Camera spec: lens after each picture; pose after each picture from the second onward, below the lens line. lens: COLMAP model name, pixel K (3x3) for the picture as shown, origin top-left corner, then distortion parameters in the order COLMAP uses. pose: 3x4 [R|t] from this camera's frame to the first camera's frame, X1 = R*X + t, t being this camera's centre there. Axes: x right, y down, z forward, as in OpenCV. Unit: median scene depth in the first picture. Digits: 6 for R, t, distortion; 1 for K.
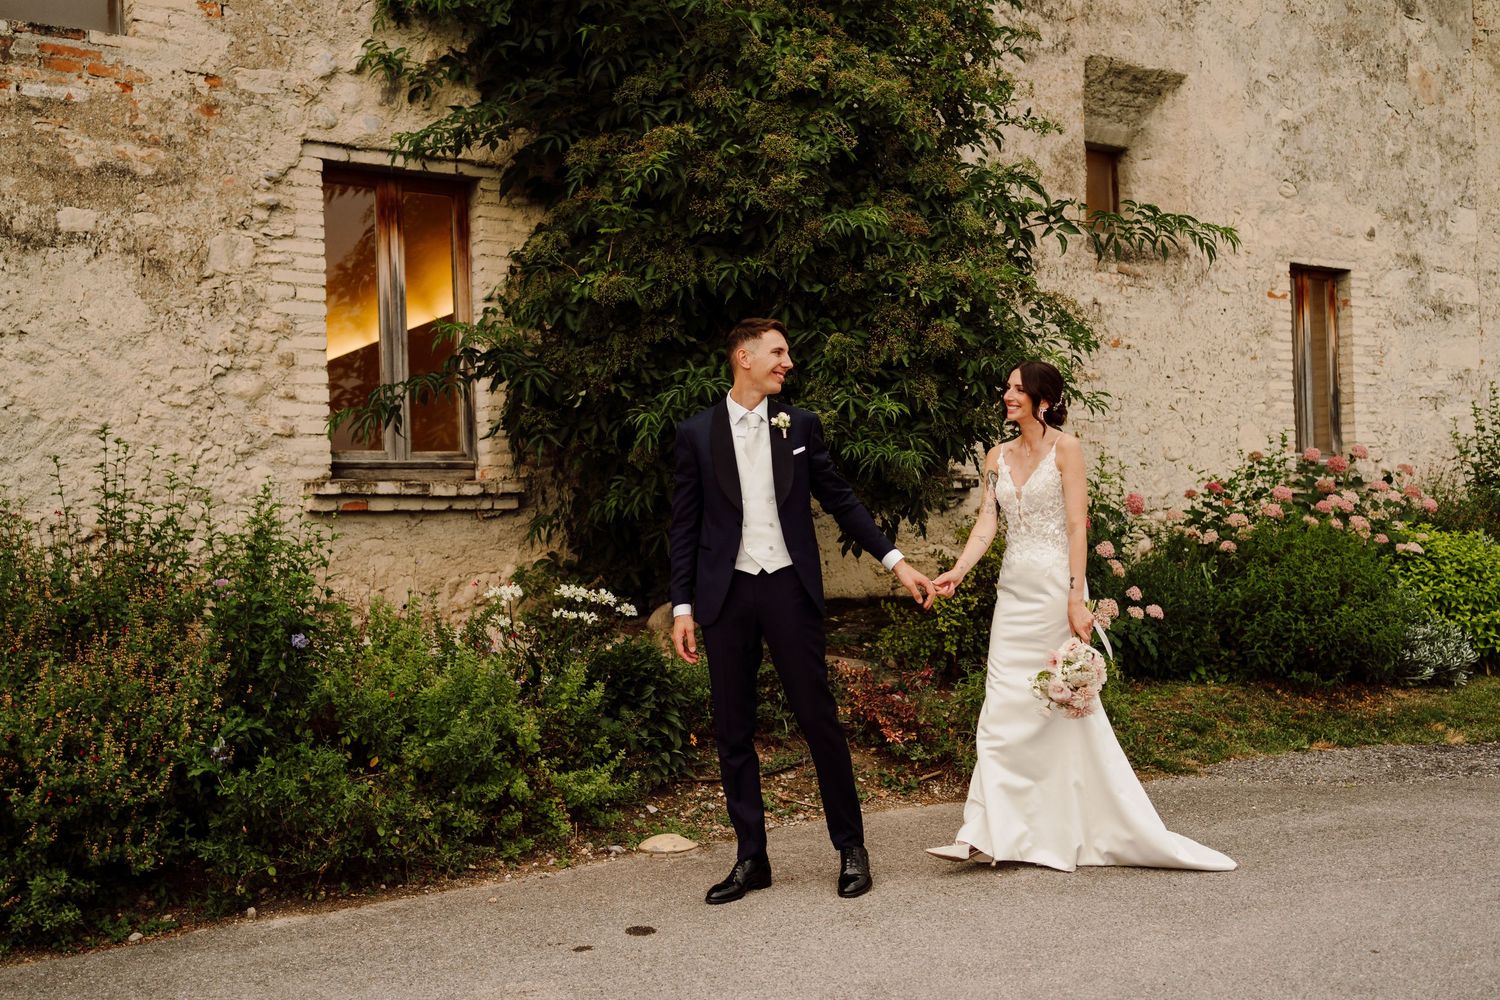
lens RADIAL K [[1451.3, 0, 750.0], [0, 1451.3, 500.0], [0, 0, 1]] dist [-0.002268, 0.006905]
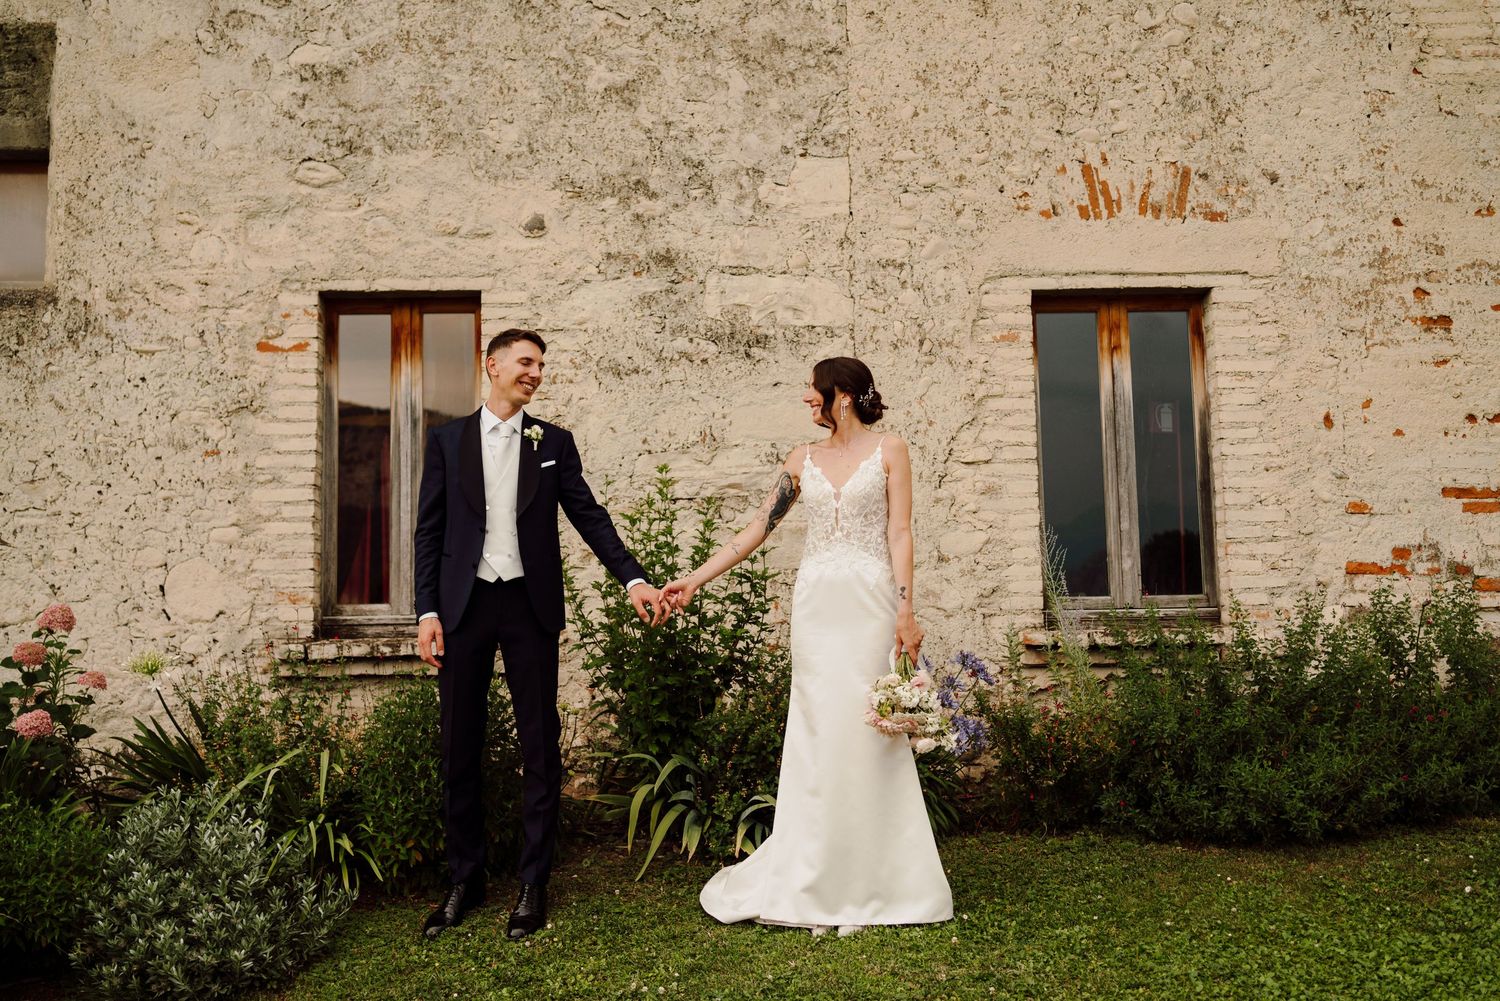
lens RADIAL K [[1451.3, 0, 750.0], [0, 1451.3, 500.5], [0, 0, 1]] dist [-0.002268, 0.006905]
pose [[0.879342, -0.043518, -0.474199, 0.775647], [0.008045, 0.997031, -0.076581, -0.027128], [0.476123, 0.063526, 0.877081, 0.532727]]
